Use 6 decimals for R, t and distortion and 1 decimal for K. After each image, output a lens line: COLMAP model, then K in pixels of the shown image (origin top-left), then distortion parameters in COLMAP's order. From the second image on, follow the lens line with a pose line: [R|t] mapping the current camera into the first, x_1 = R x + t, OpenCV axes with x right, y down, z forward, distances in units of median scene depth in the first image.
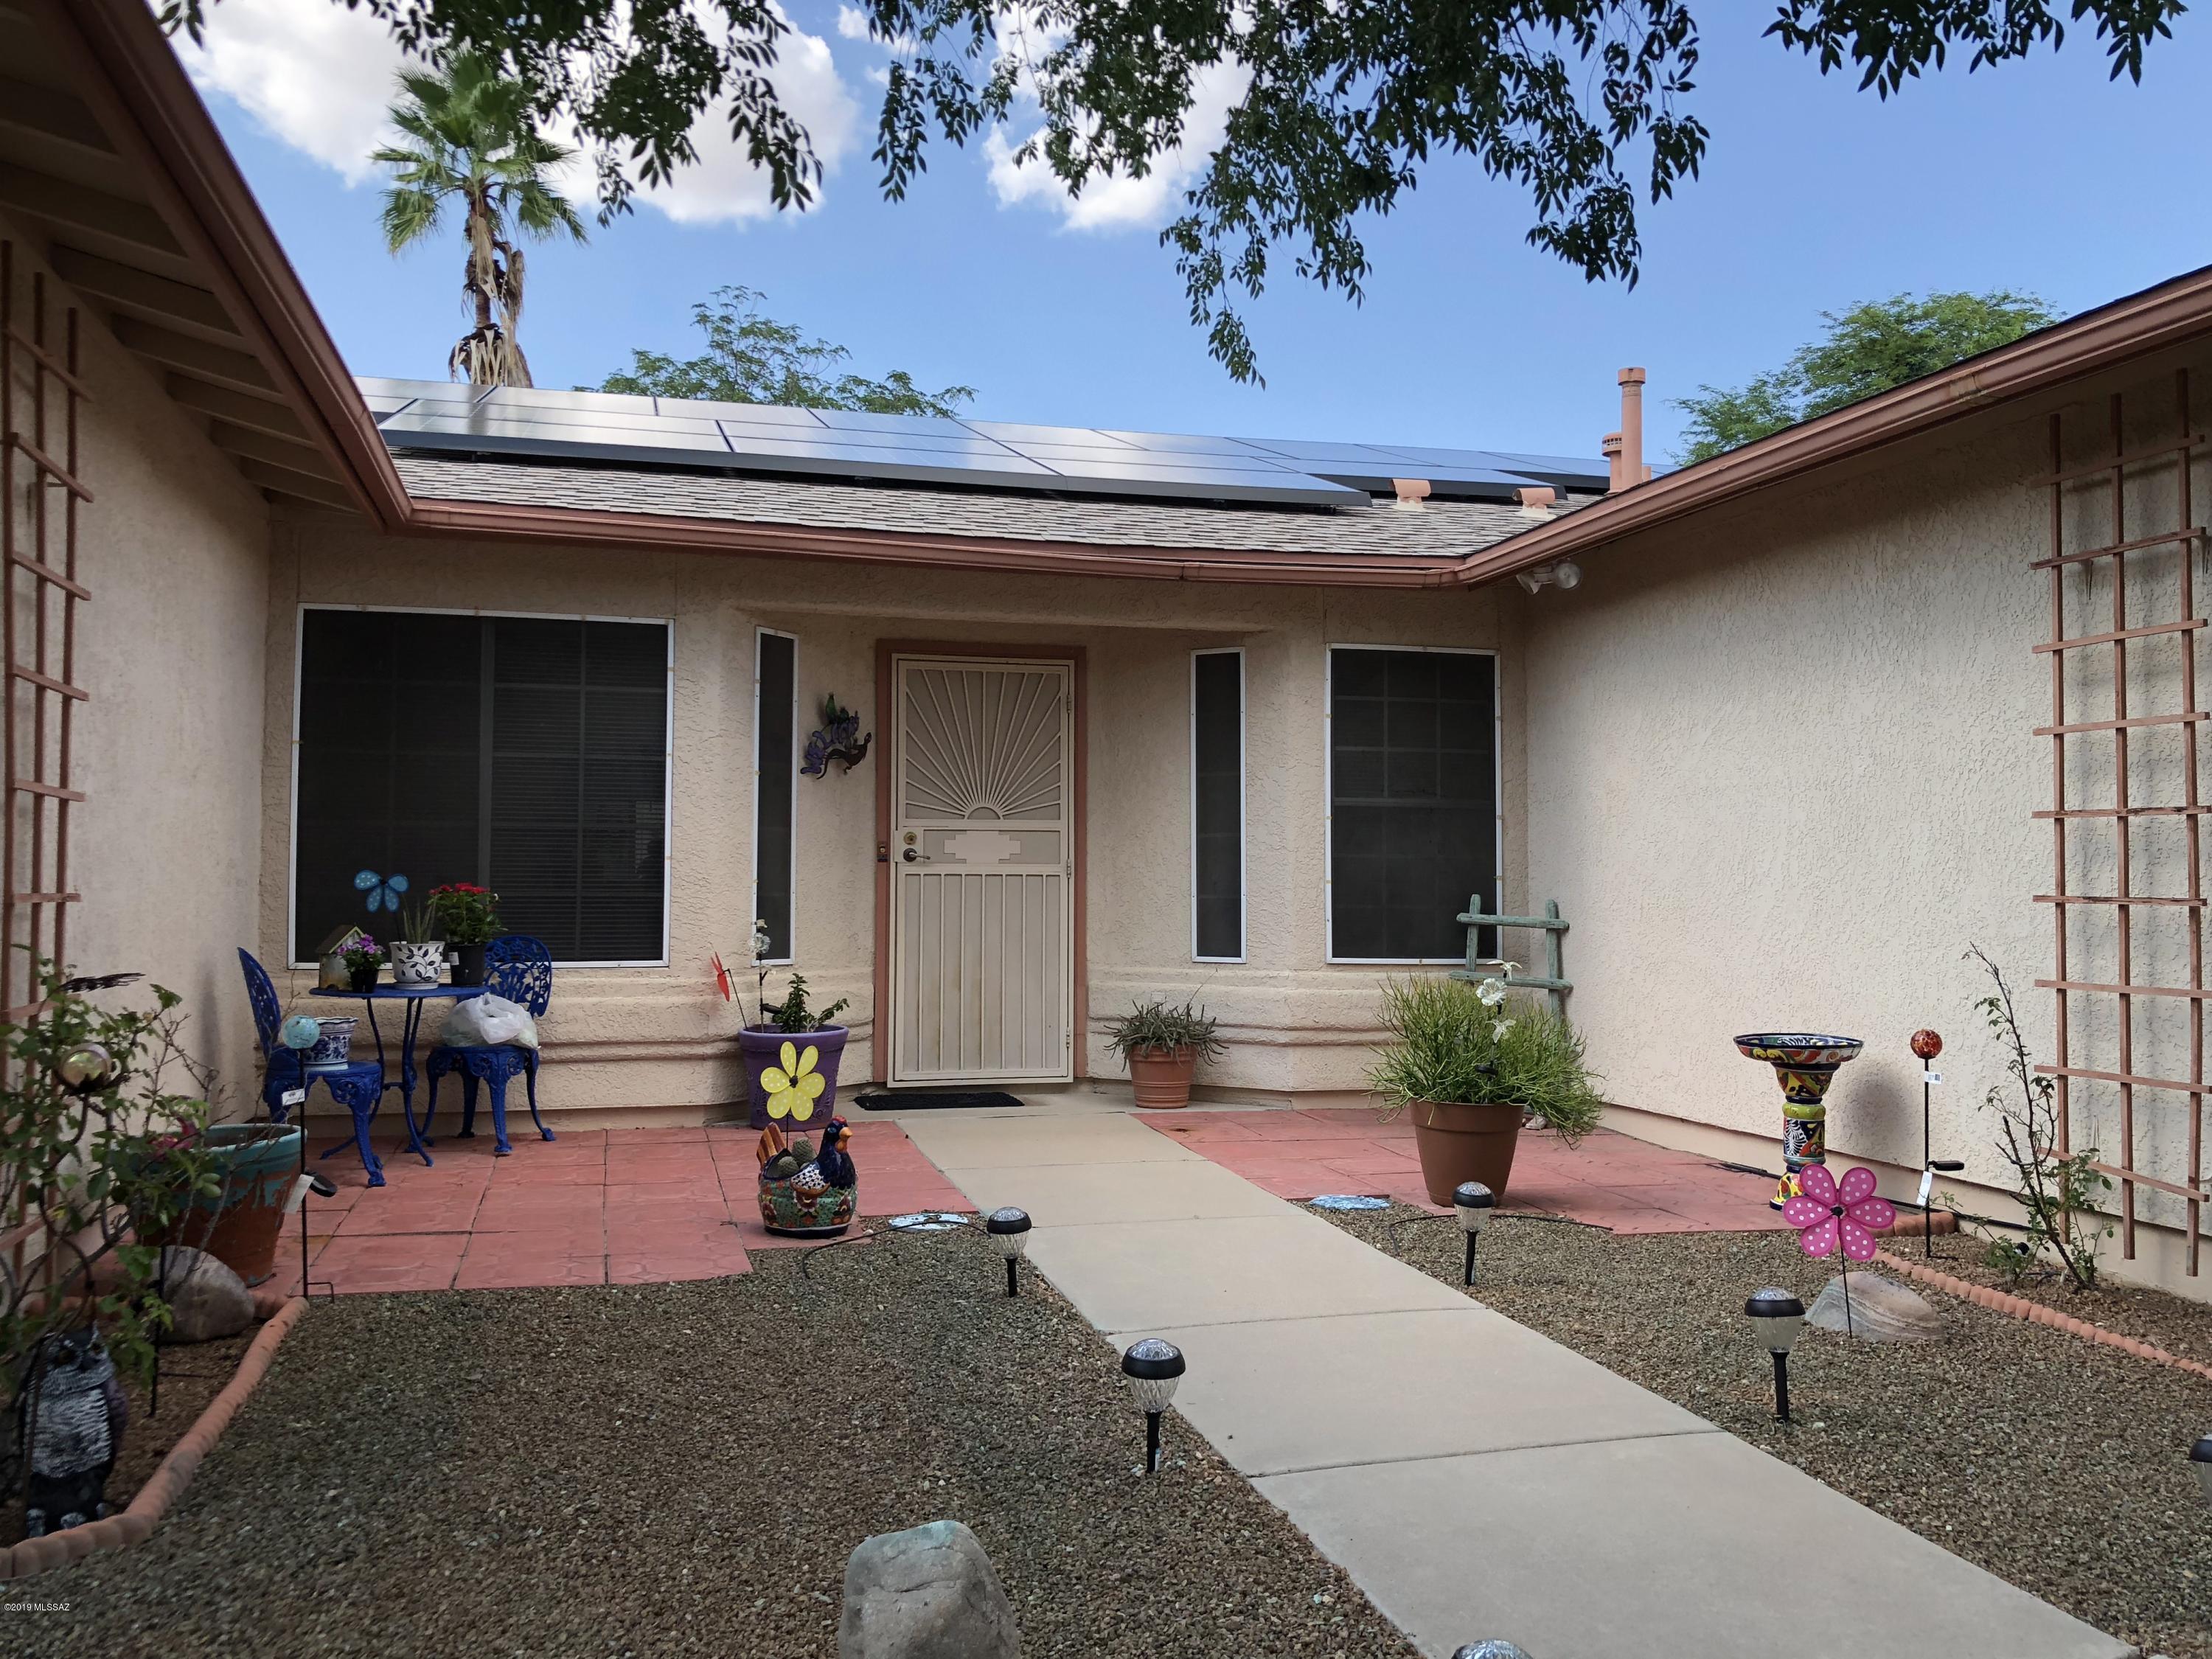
lens RADIAL K [[1810.6, 0, 1105.5], [0, 1810.6, 823.4], [0, 0, 1]] dist [0.037051, -0.019426]
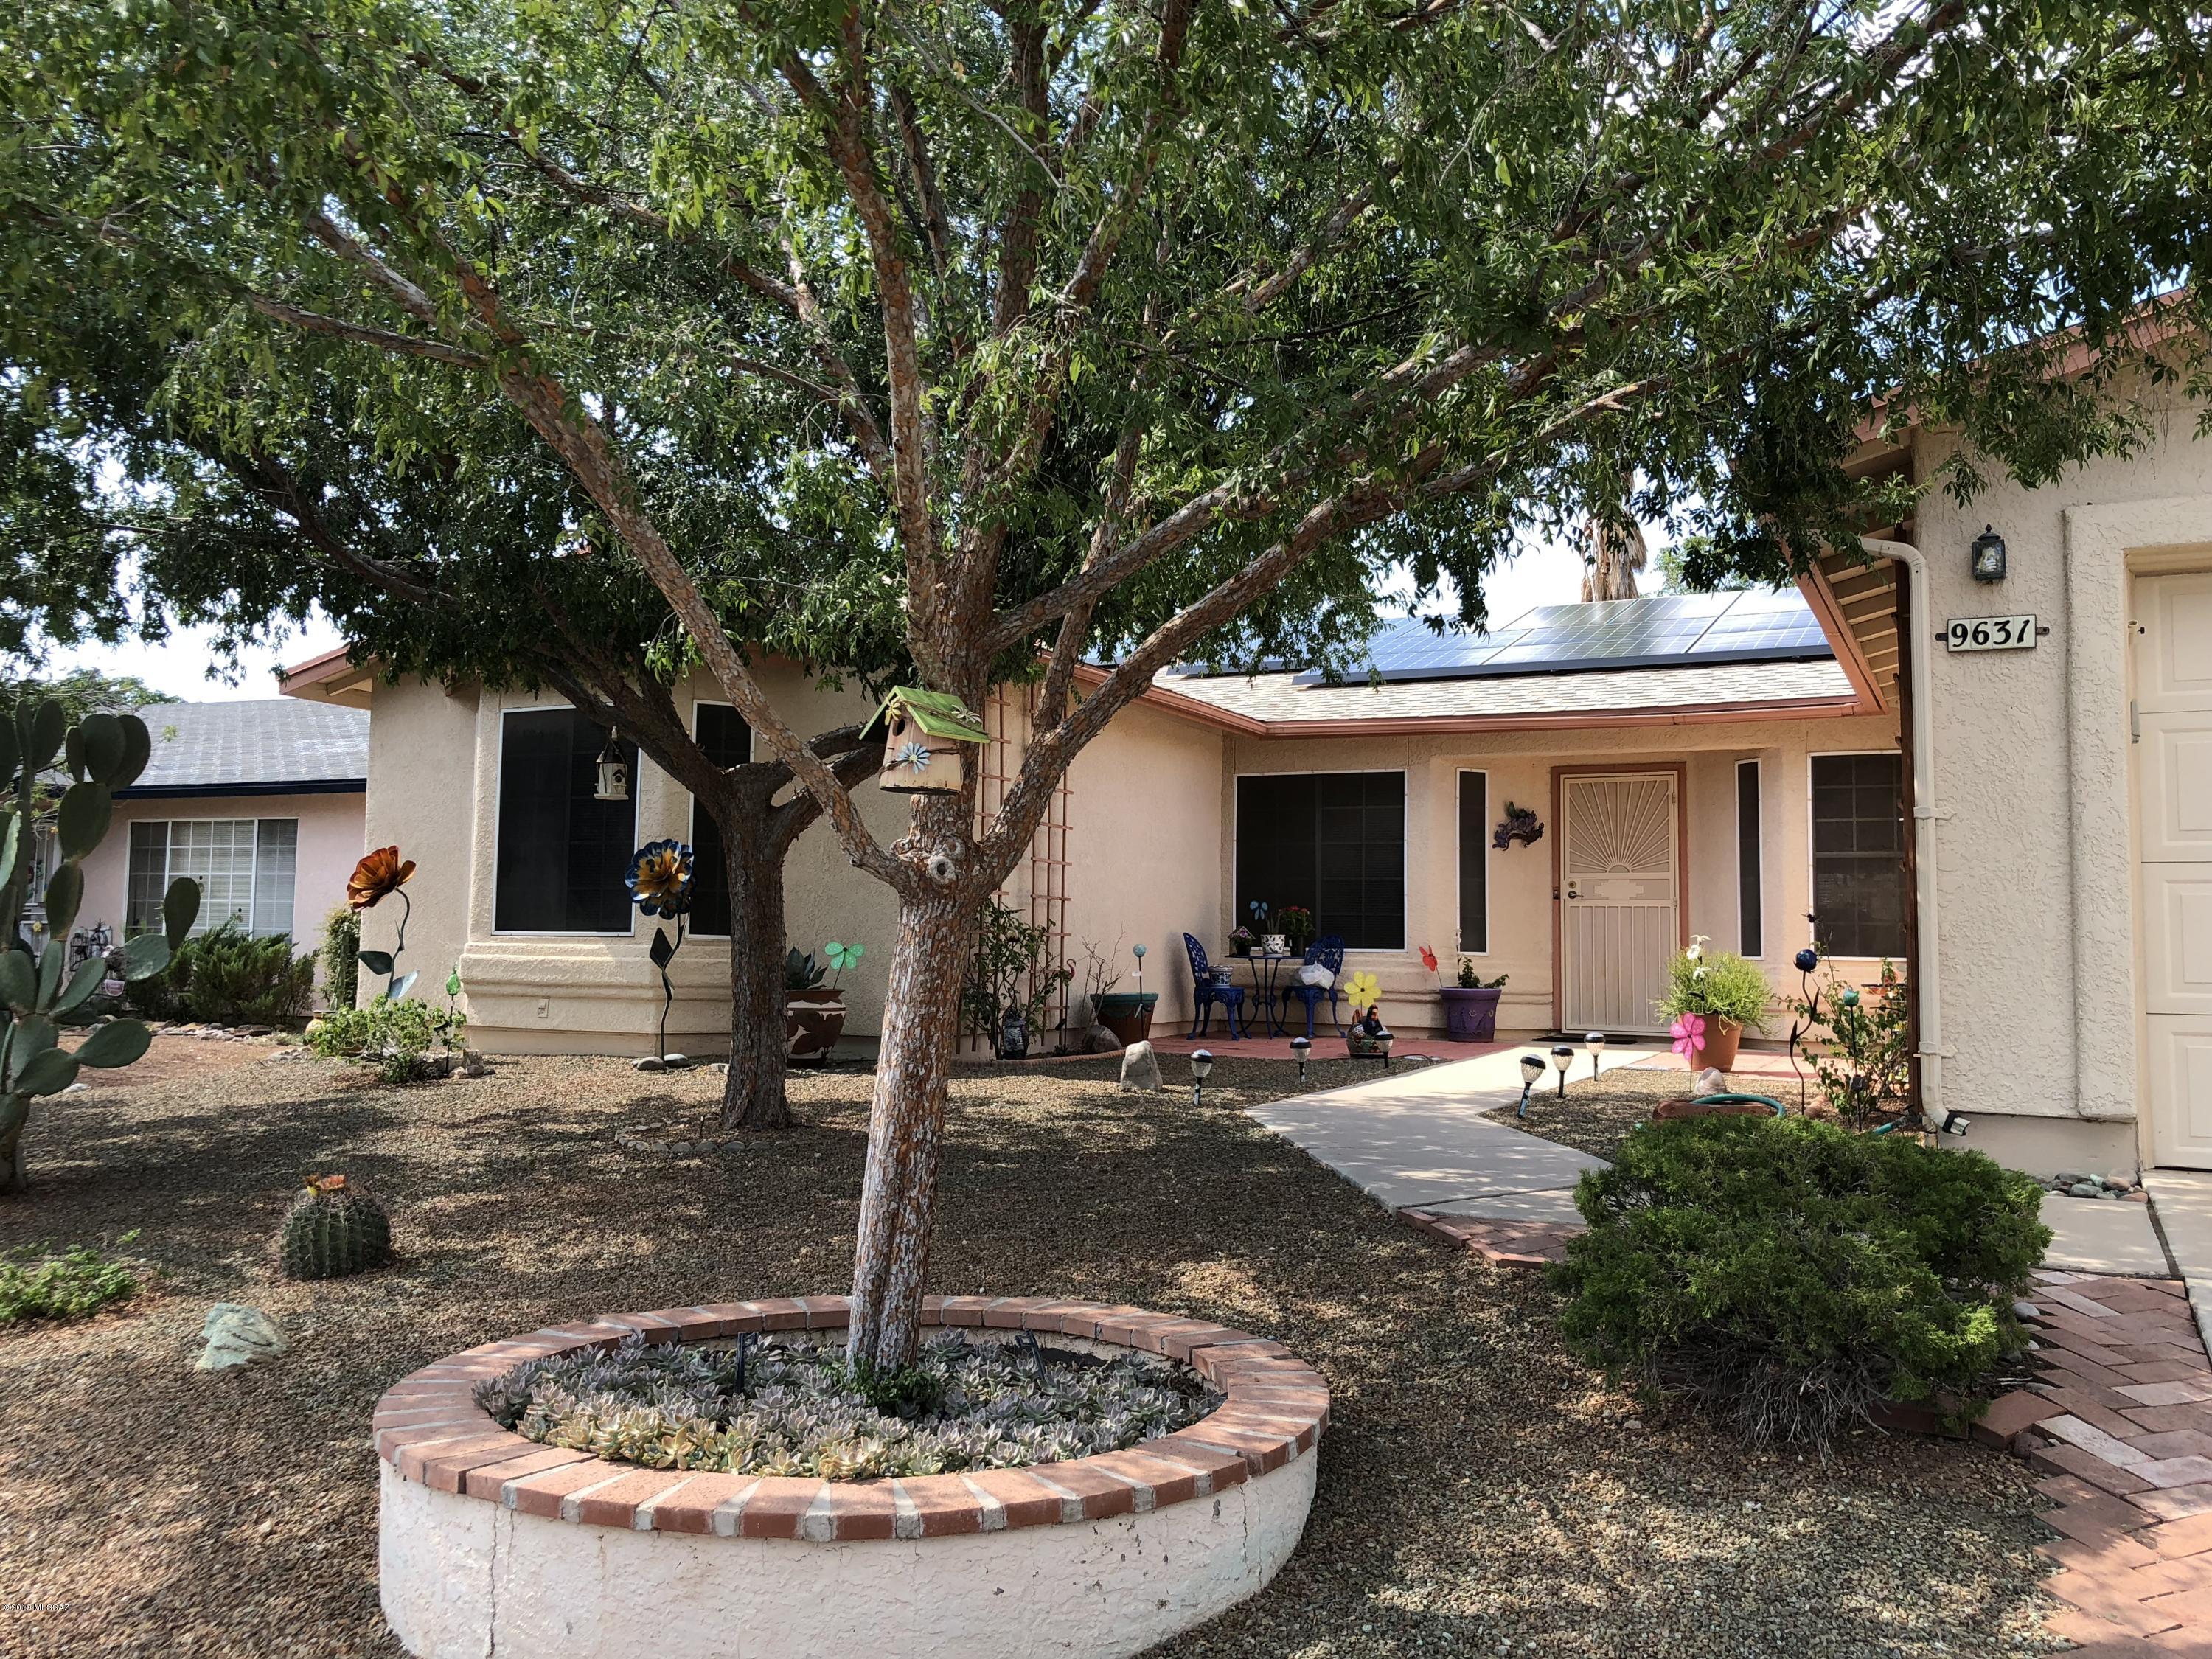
lens RADIAL K [[1810.6, 0, 1105.9], [0, 1810.6, 828.2], [0, 0, 1]] dist [0.037051, -0.019426]
pose [[0.754280, -0.039444, -0.655367, 0.695147], [0.007412, 0.998642, -0.051574, 0.041151], [0.656512, 0.034043, 0.753547, -0.567897]]
